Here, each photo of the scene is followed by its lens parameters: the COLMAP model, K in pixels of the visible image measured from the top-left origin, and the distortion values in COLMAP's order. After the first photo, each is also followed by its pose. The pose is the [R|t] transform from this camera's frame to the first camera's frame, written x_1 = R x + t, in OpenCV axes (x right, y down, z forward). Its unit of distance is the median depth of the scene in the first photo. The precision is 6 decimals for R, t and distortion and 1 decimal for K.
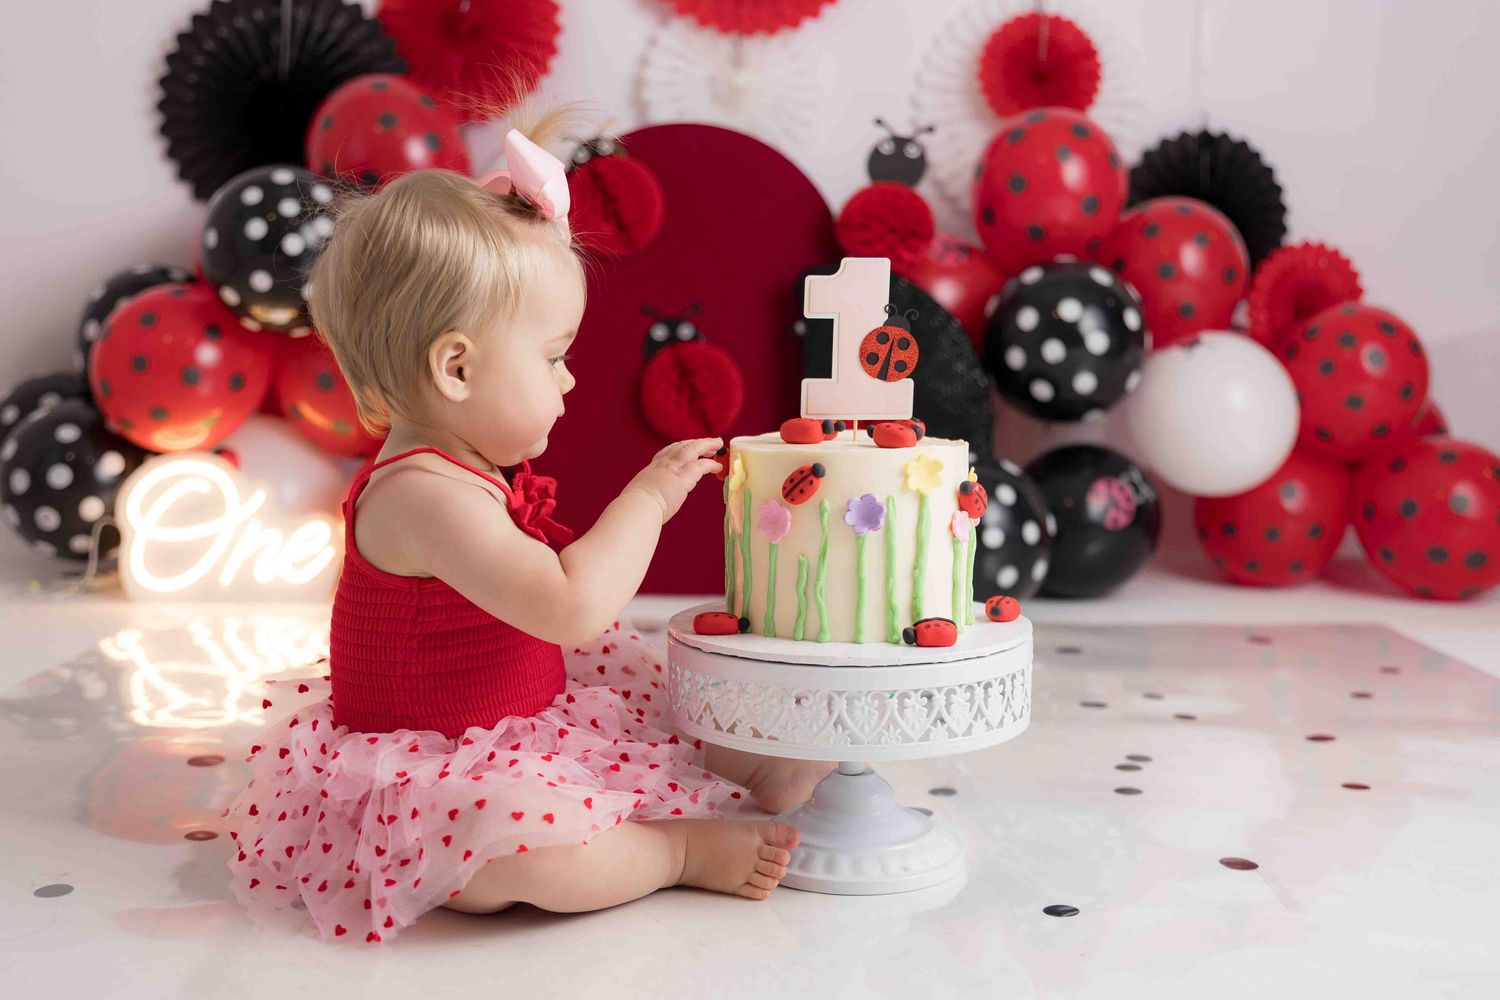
lens RADIAL K [[1725.1, 0, 758.4], [0, 1725.1, 492.5], [0, 0, 1]] dist [-0.003377, 0.005800]
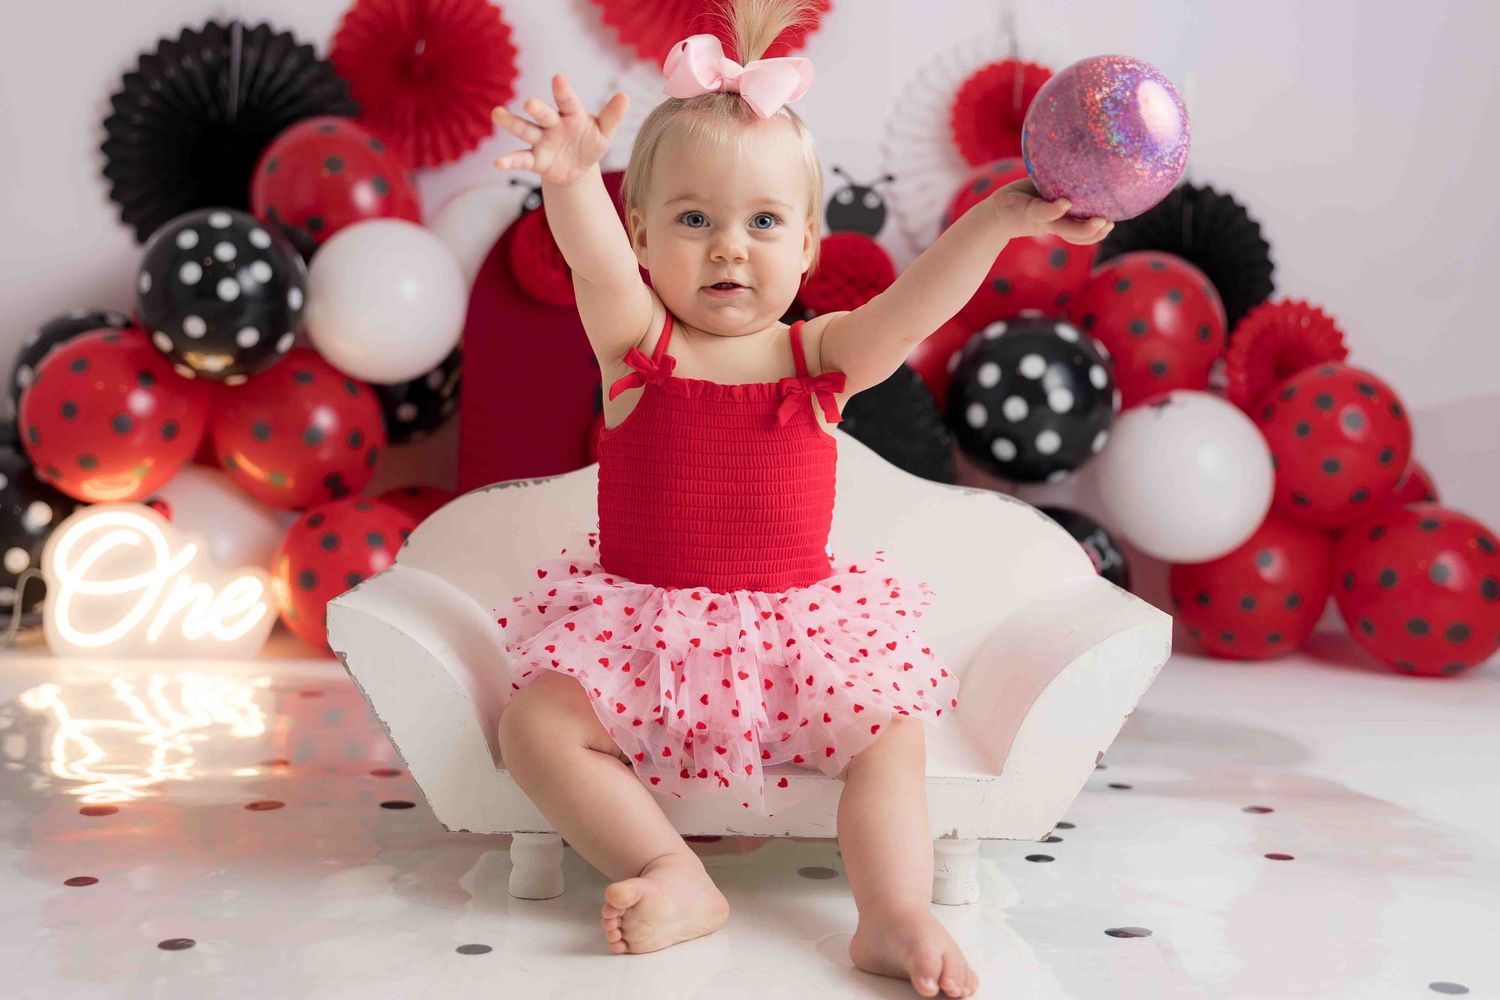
lens RADIAL K [[1852.2, 0, 751.7], [0, 1852.2, 493.9], [0, 0, 1]] dist [-0.004258, 0.012854]
pose [[0.999823, 0.012601, -0.013939, 0.037696], [-0.013148, 0.999120, -0.039827, 0.008026], [0.013425, 0.040003, 0.999109, -0.029954]]
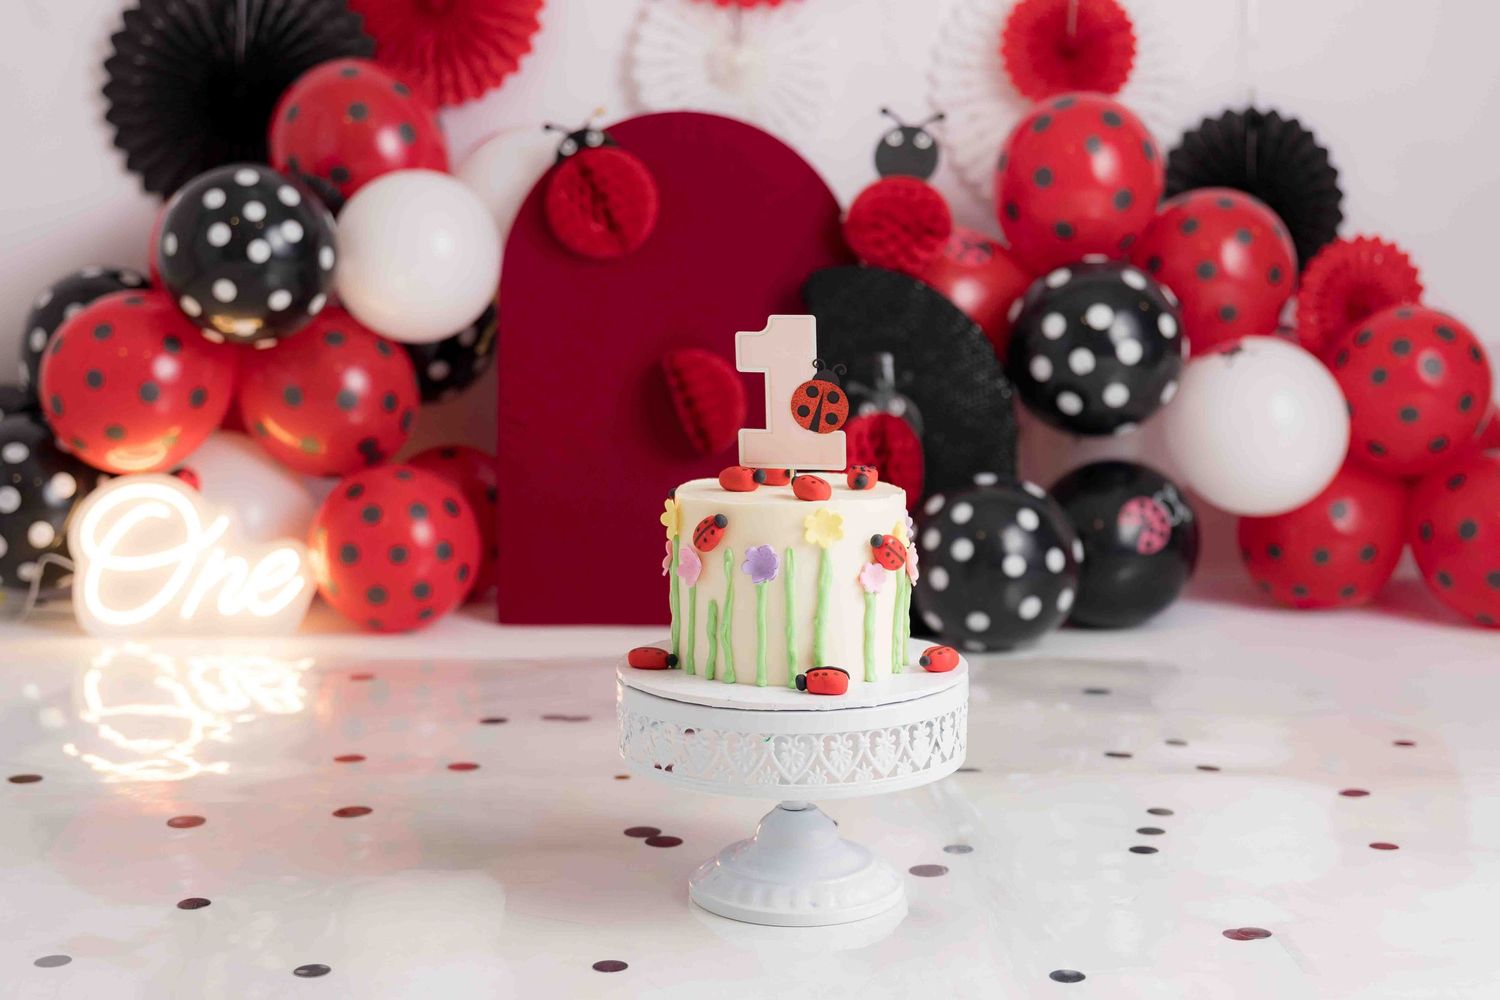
lens RADIAL K [[2006.9, 0, 750.0], [0, 2006.9, 500.0], [0, 0, 1]] dist [0.004861, -0.016400]
pose [[0.999975, -0.004451, -0.005539, -0.000726], [0.004537, 0.999867, 0.015633, -0.024499], [0.005468, -0.015658, 0.999862, -0.073004]]
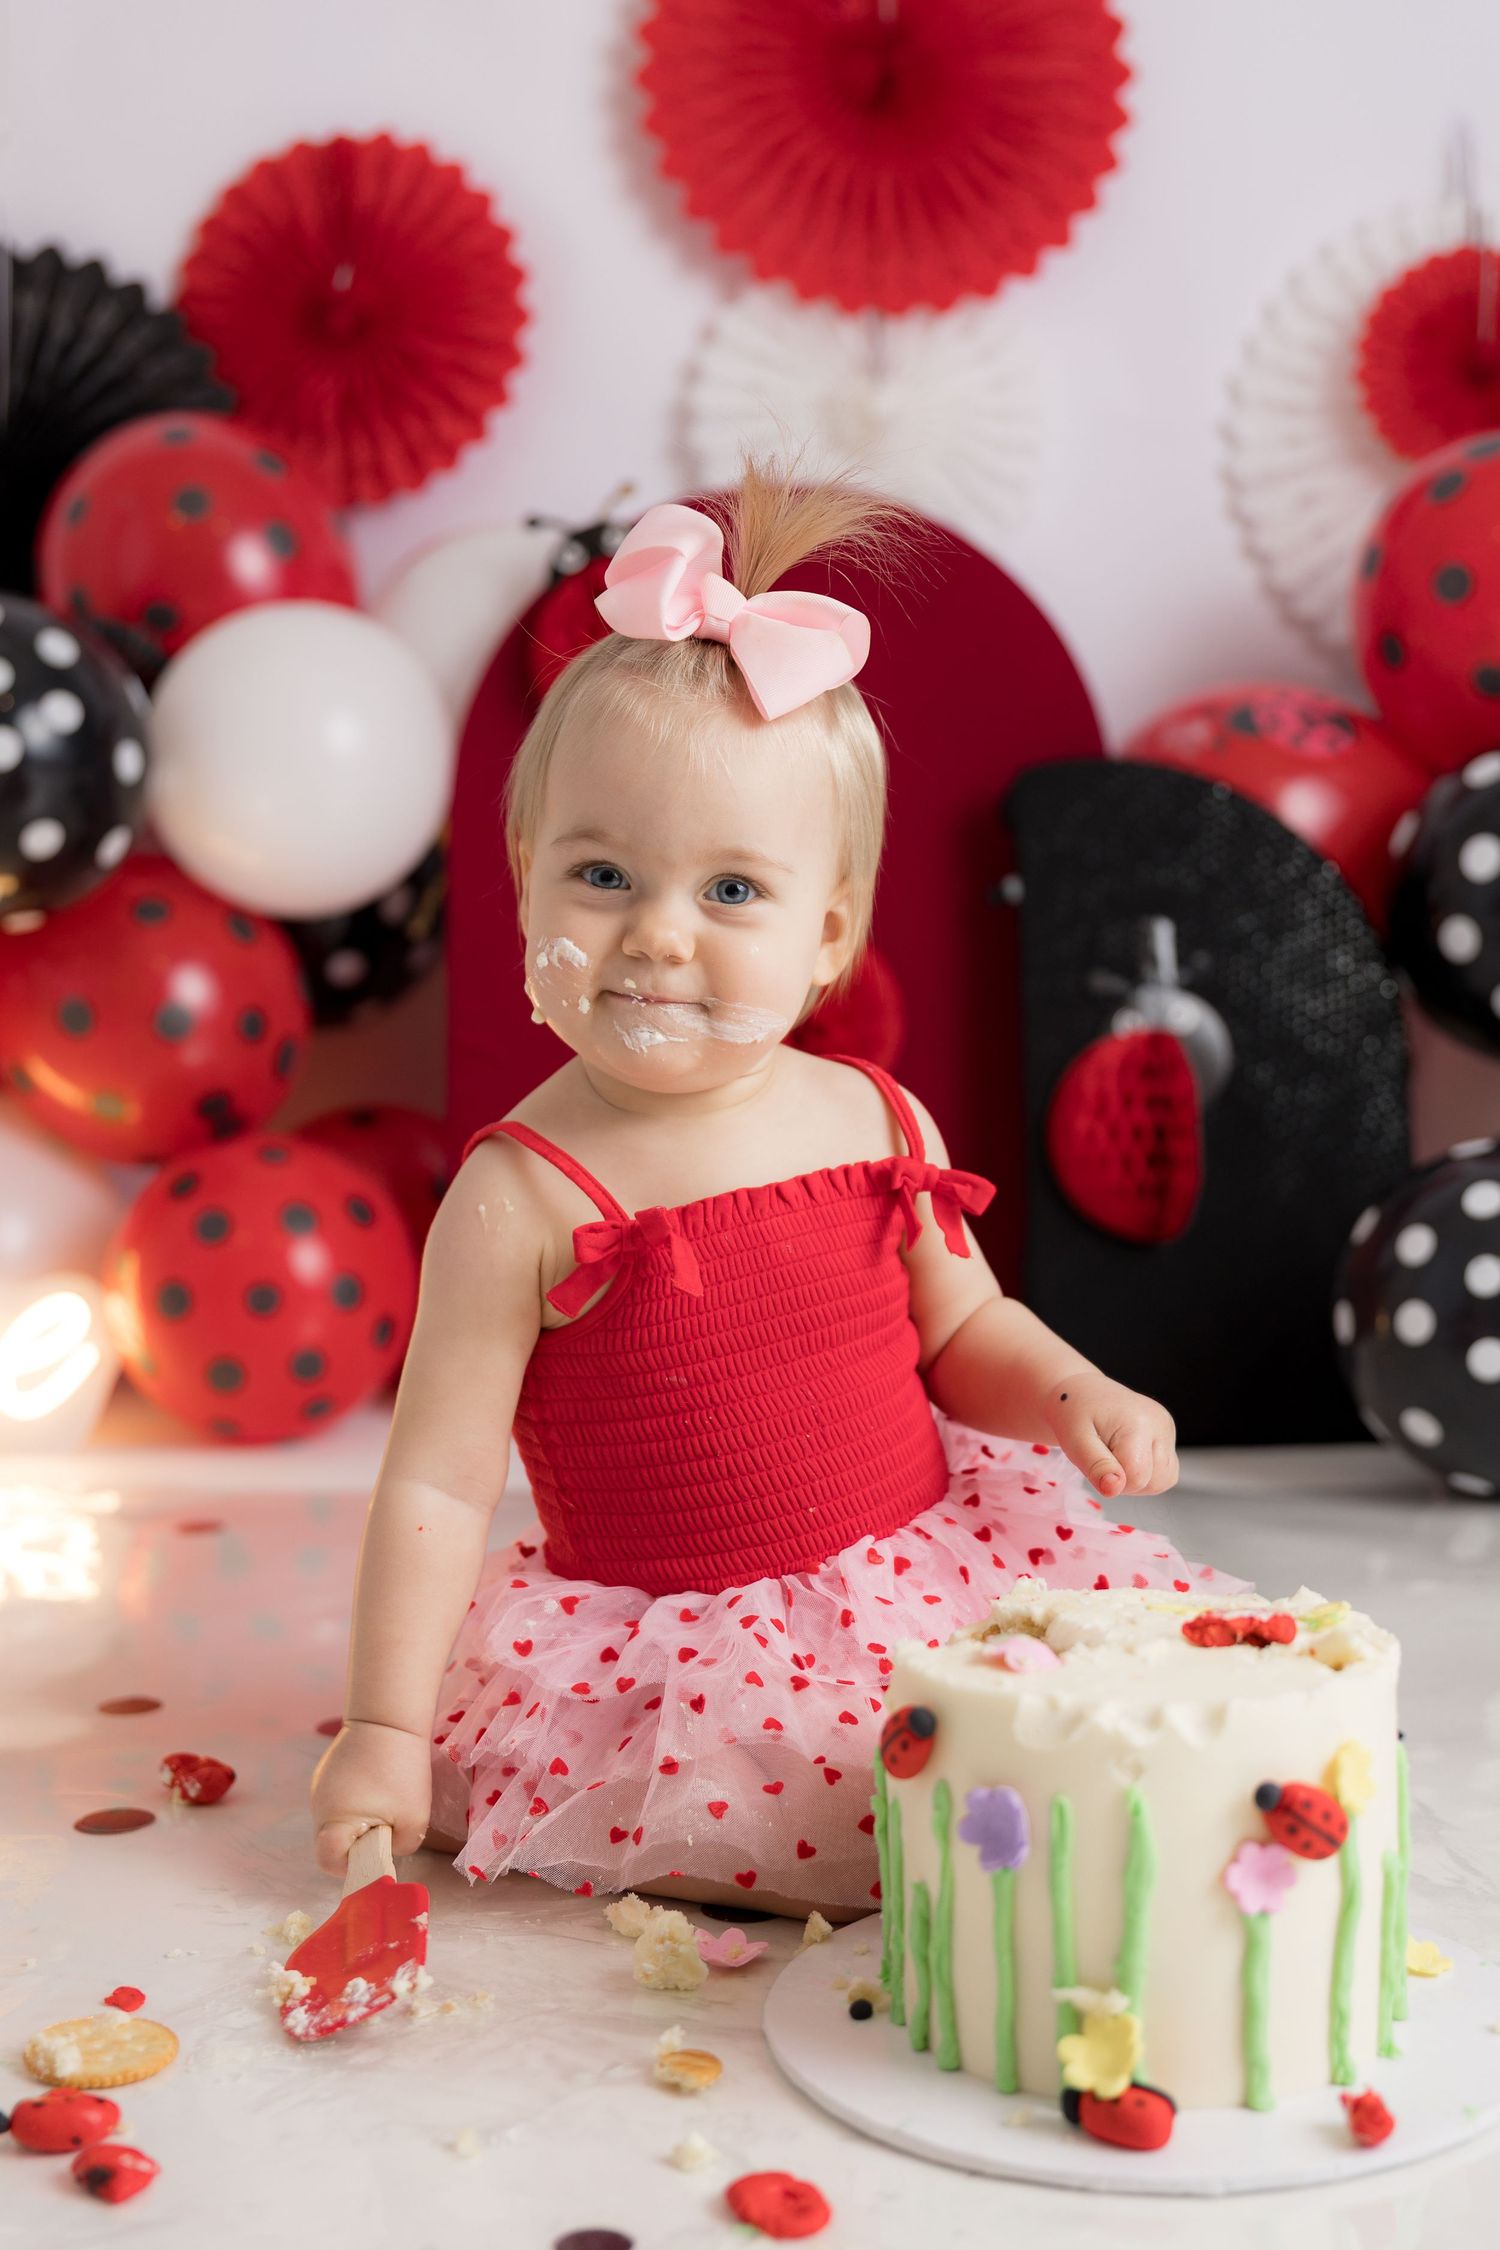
lens RADIAL K [[3010.3, 0, 713.2], [0, 3010.3, 1128.0], [0, 0, 1]] dist [0.004861, -0.016400]
pose [[0.997452, -0.020130, -0.068439, -0.004332], [0.019100, 0.999695, -0.015675, -0.014481], [0.068734, 0.014328, 0.997532, 0.130084]]
